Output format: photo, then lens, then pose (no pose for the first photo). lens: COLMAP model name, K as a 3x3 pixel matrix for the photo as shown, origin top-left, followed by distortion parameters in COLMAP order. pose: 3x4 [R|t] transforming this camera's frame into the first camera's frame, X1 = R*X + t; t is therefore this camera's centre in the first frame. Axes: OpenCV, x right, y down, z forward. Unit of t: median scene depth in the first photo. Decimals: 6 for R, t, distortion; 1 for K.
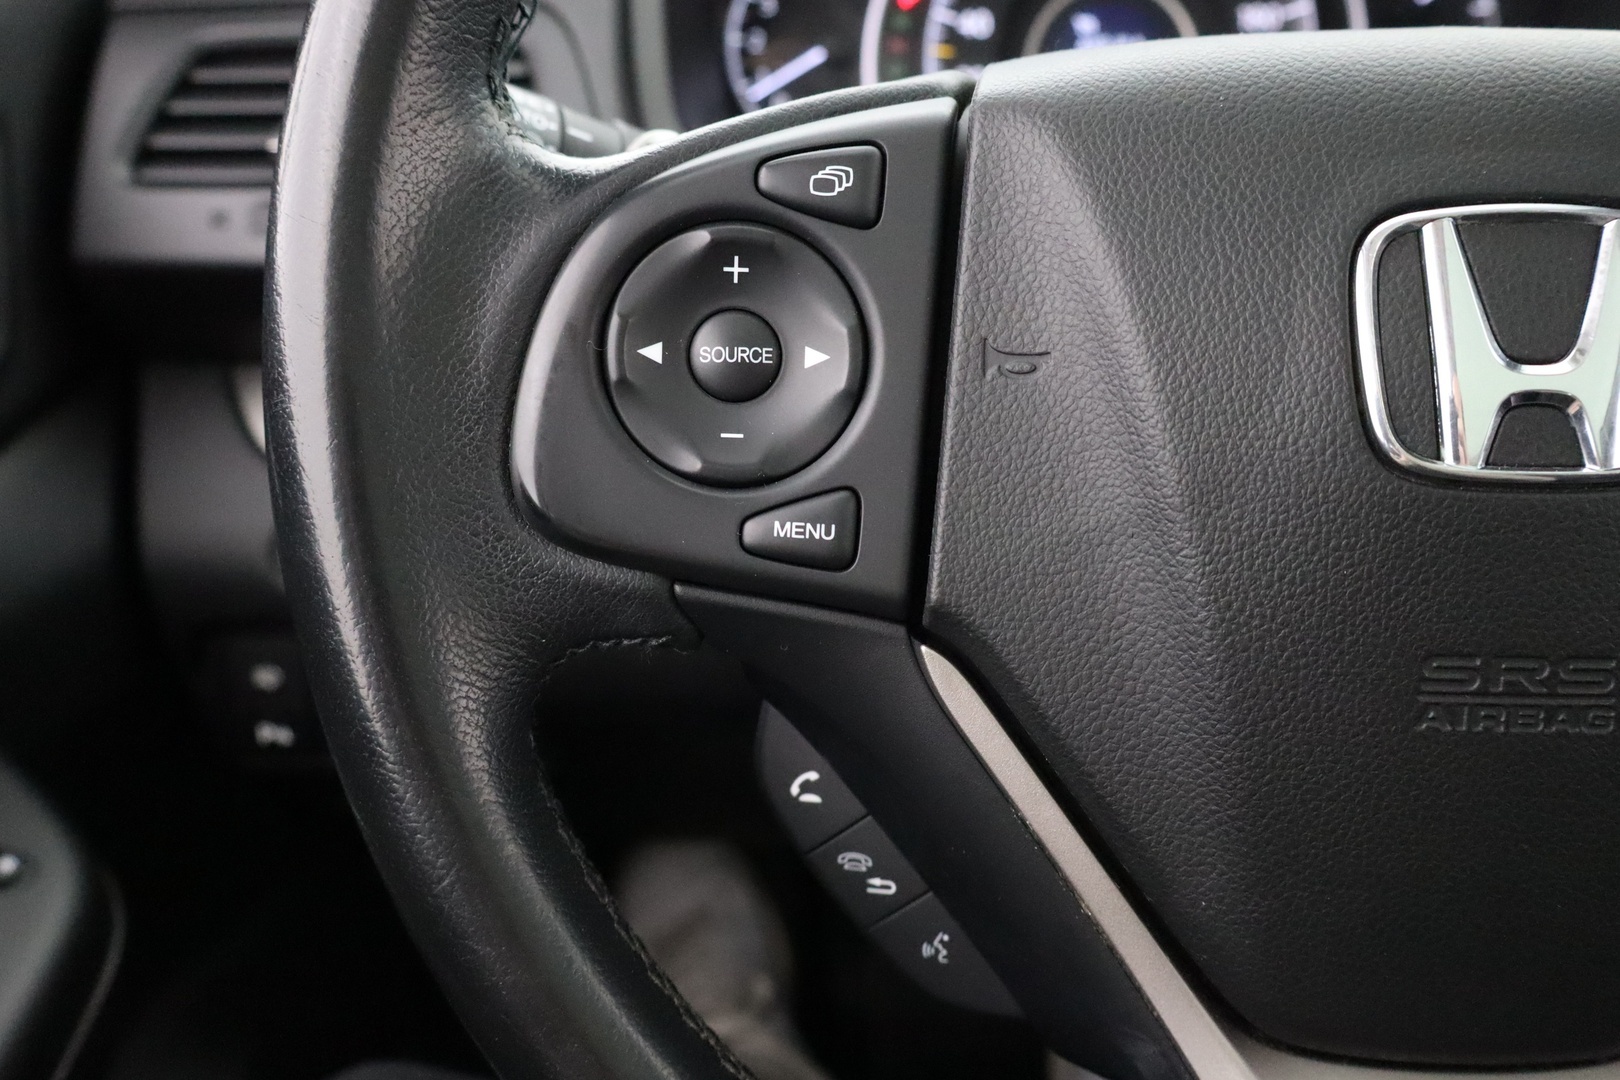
lens RADIAL K [[1524.4, 0, 814.3], [0, 1524.4, 553.0], [0, 0, 1]] dist [-0.001443, 0.000000]
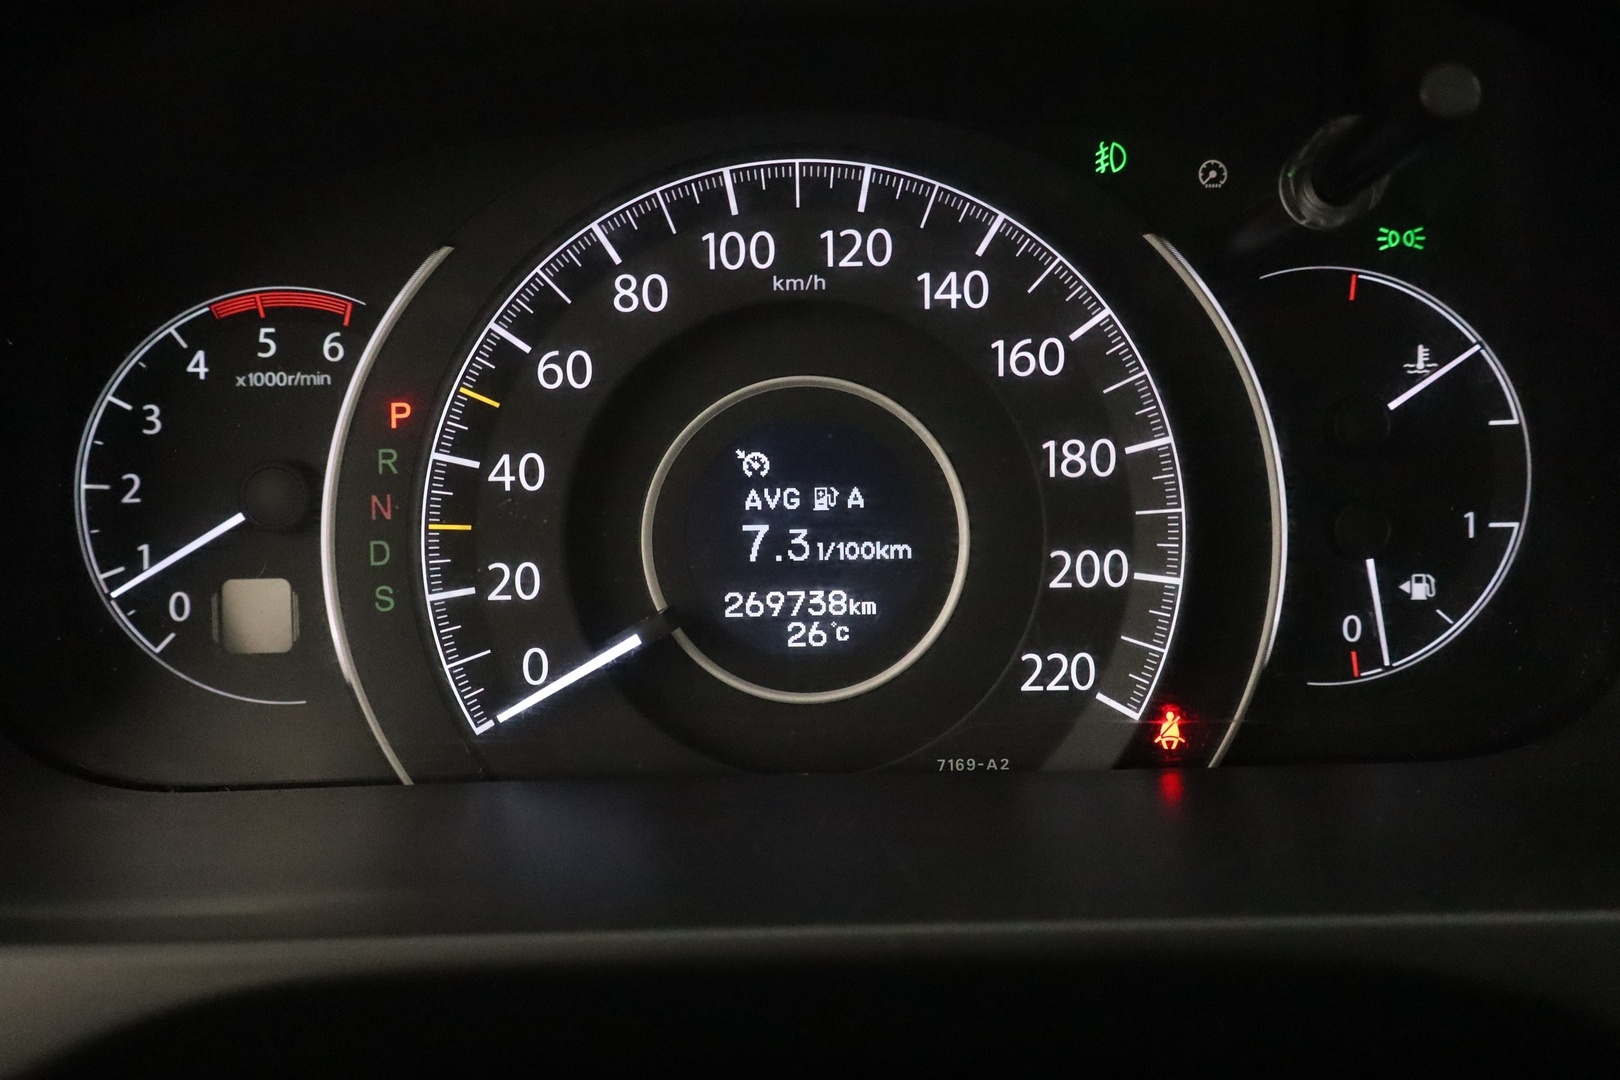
lens RADIAL K [[1647.8, 0, 816.6], [0, 1647.8, 544.7], [0, 0, 1]] dist [-0.002712, 0.000000]
pose [[0.999434, -0.021679, 0.025706, 0.444851], [0.025214, 0.988919, -0.146298, -0.565656], [-0.022250, 0.146863, 0.988907, 1.094347]]
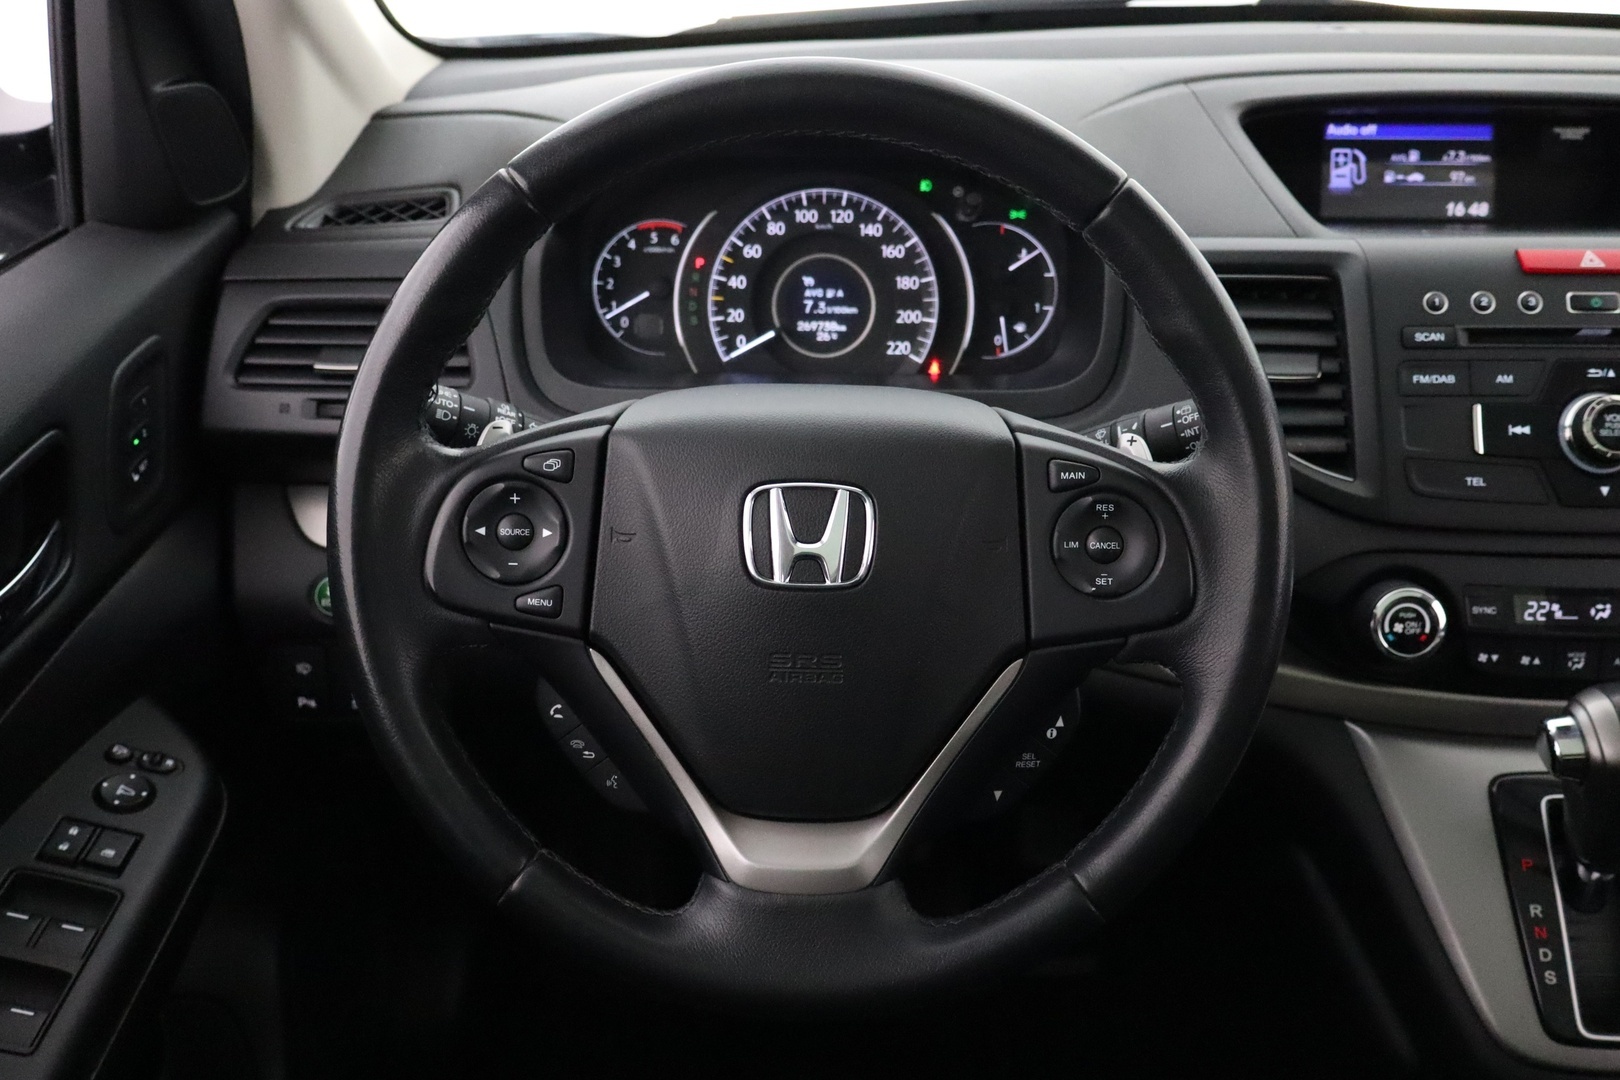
lens RADIAL K [[1524.4, 0, 814.1], [0, 1524.4, 537.4], [0, 0, 1]] dist [-0.001443, 0.000000]
pose [[0.999970, 0.007570, 0.001793, 0.442287], [-0.007520, 0.999616, -0.026682, -0.058272], [-0.001994, 0.026668, 0.999642, -1.529676]]
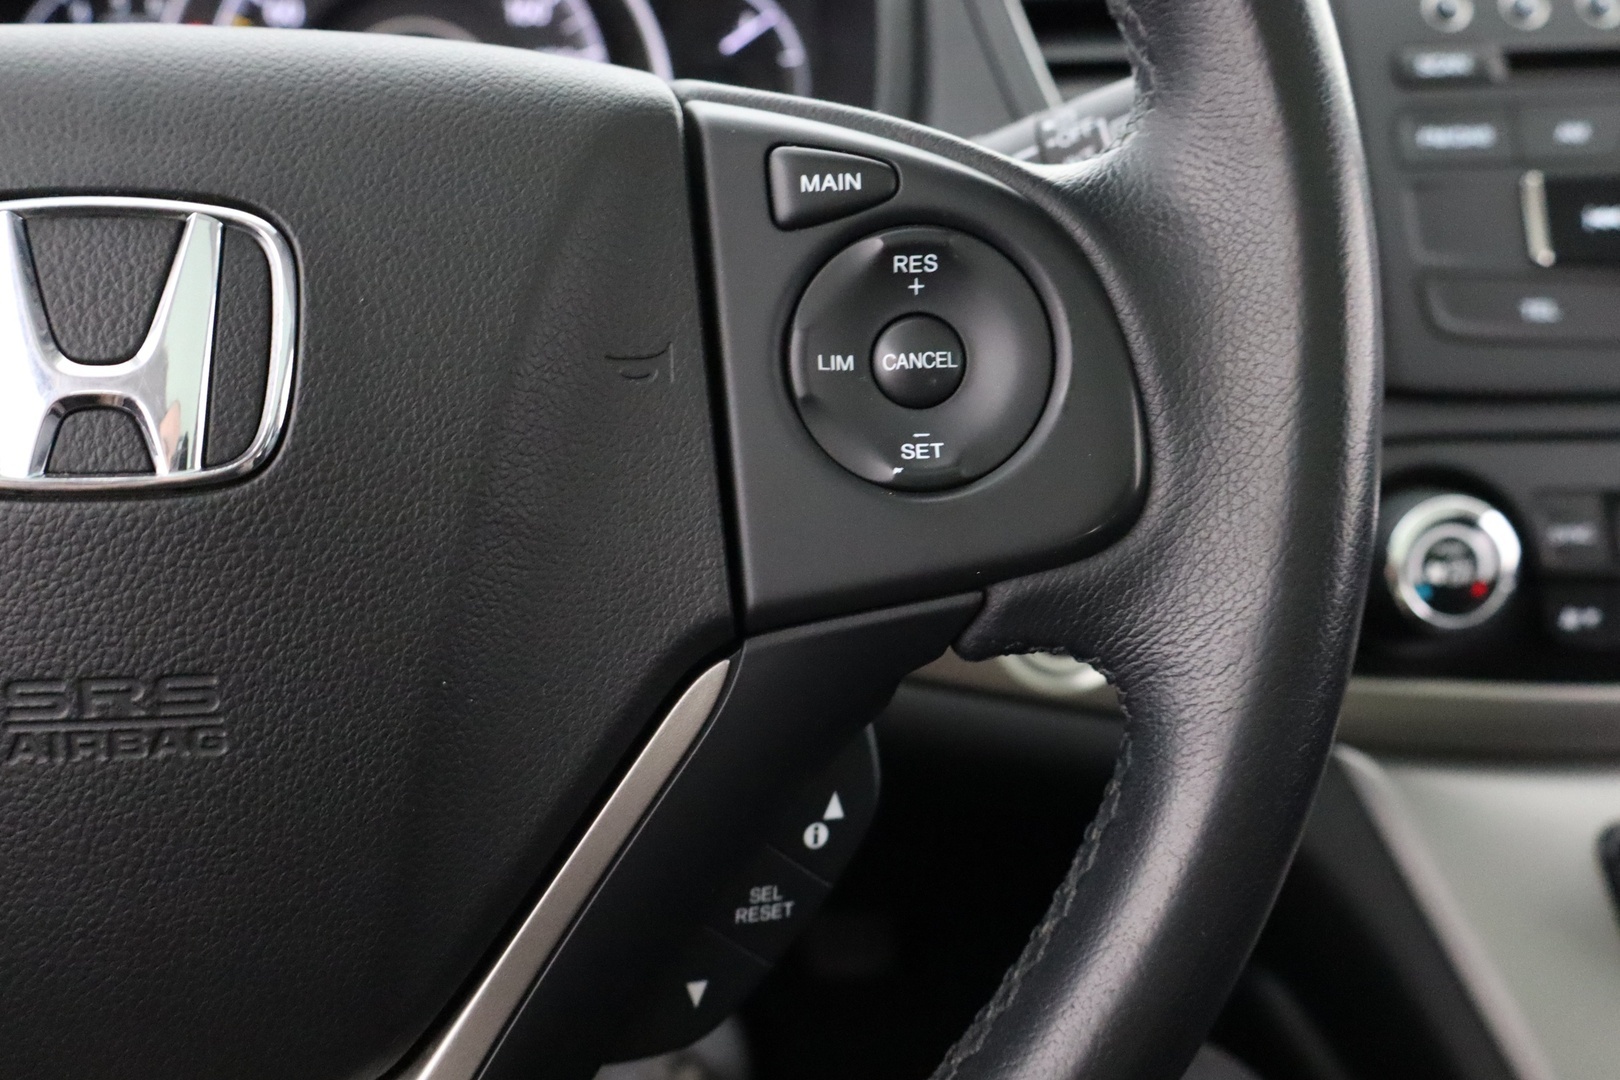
lens RADIAL K [[1524.4, 0, 801.5], [0, 1524.4, 505.3], [0, 0, 1]] dist [-0.001443, 0.000000]
pose [[0.990039, -0.037199, 0.135792, 0.711347], [0.046622, 0.996671, -0.066884, 0.042093], [-0.132852, 0.072549, 0.988477, 0.016328]]
